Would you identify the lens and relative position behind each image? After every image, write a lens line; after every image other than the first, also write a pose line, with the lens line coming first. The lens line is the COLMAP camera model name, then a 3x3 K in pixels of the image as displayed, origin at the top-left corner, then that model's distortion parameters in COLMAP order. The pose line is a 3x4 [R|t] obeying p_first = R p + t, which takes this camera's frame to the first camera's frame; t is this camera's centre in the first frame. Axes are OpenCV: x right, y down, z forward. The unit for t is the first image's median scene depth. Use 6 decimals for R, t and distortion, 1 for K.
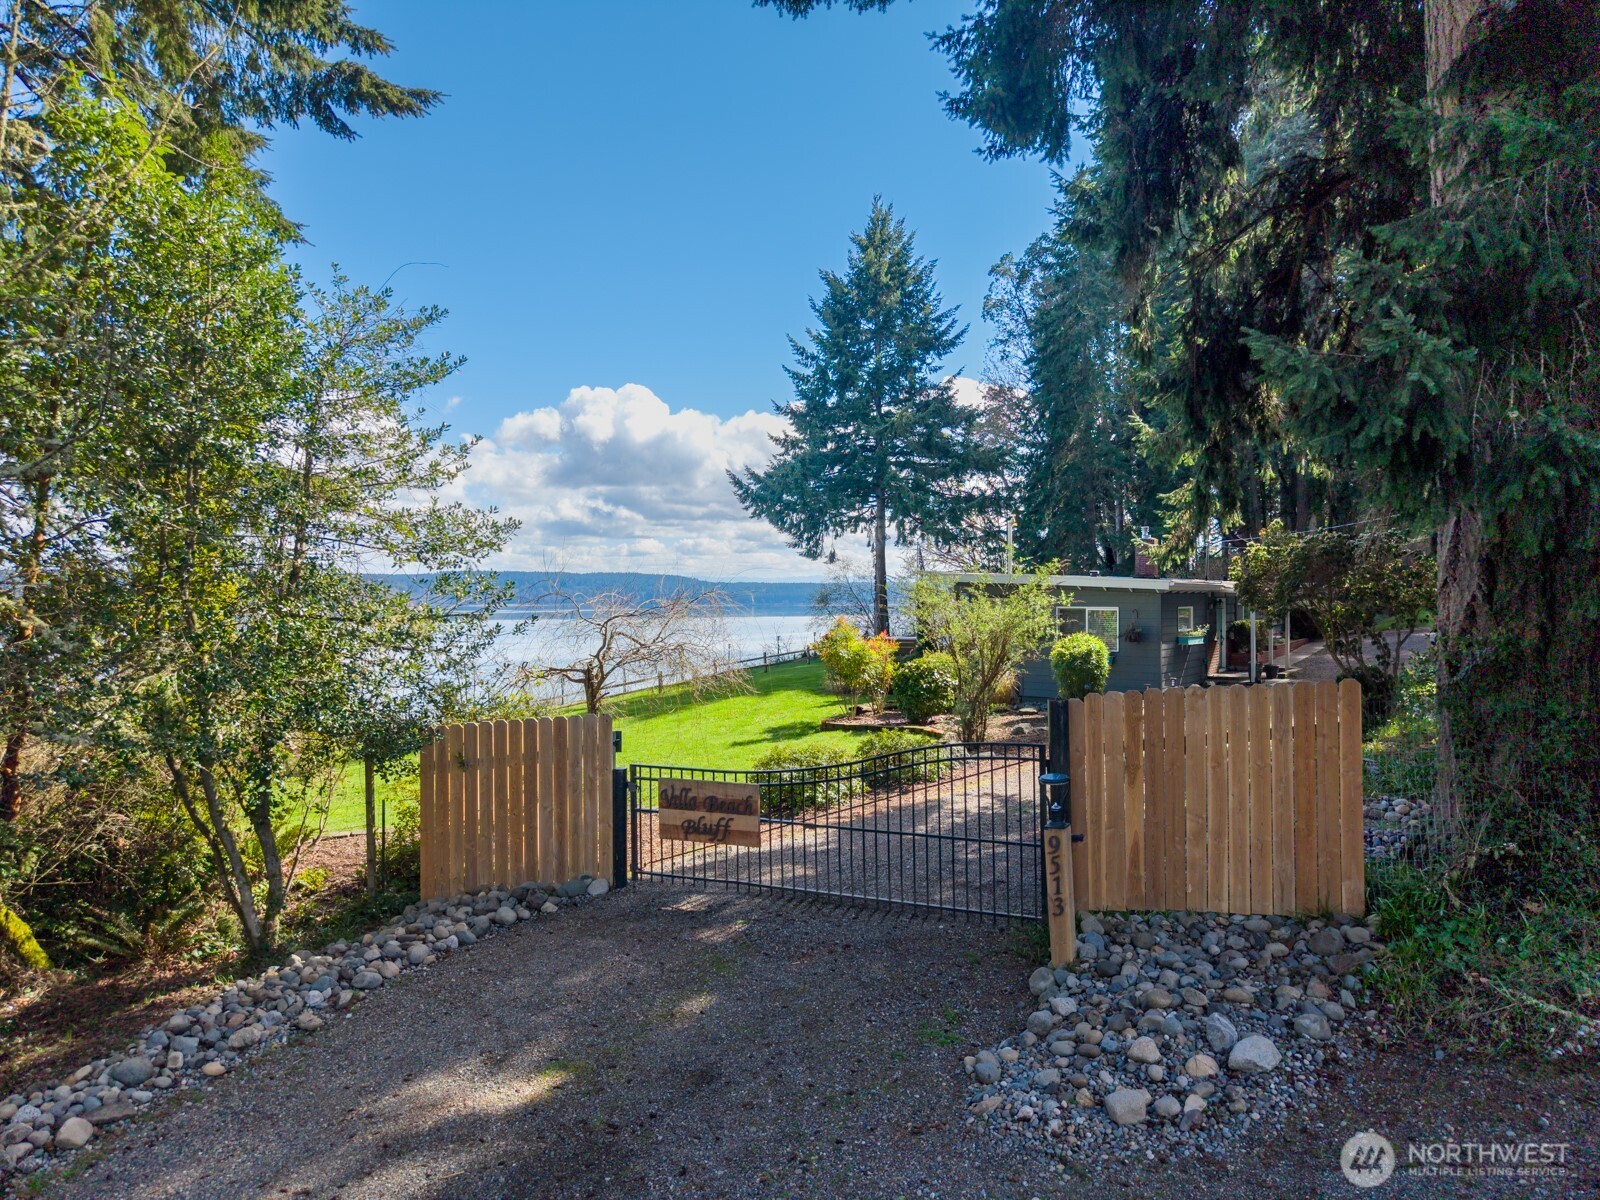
lens RADIAL K [[1088.8, 0, 800.0], [0, 1088.8, 600.0], [0, 0, 1]] dist [0.015598, -0.000174]
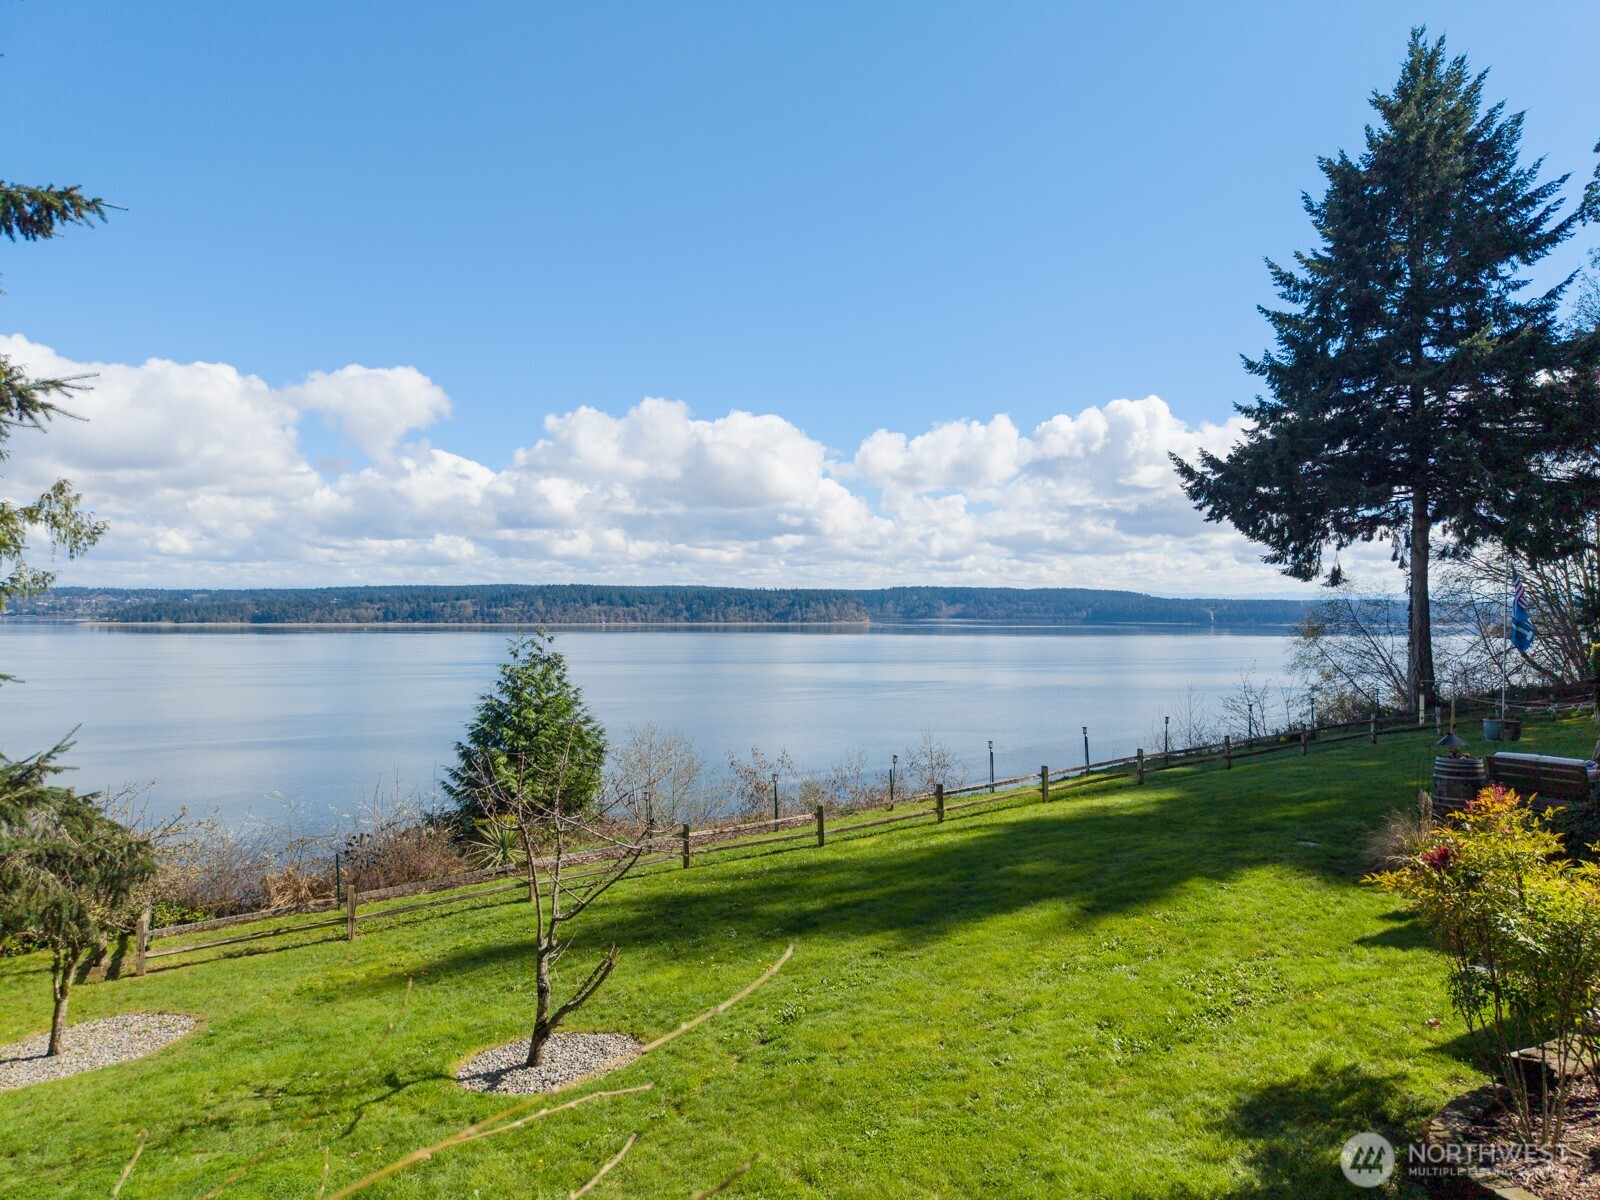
lens RADIAL K [[1088.8, 0, 800.0], [0, 1088.8, 600.0], [0, 0, 1]] dist [0.015598, -0.000174]
pose [[0.919092, 0.008527, -0.393951, -0.008185], [-0.014087, 0.999838, -0.011224, -0.012578], [0.393791, 0.015866, 0.919063, 0.246411]]
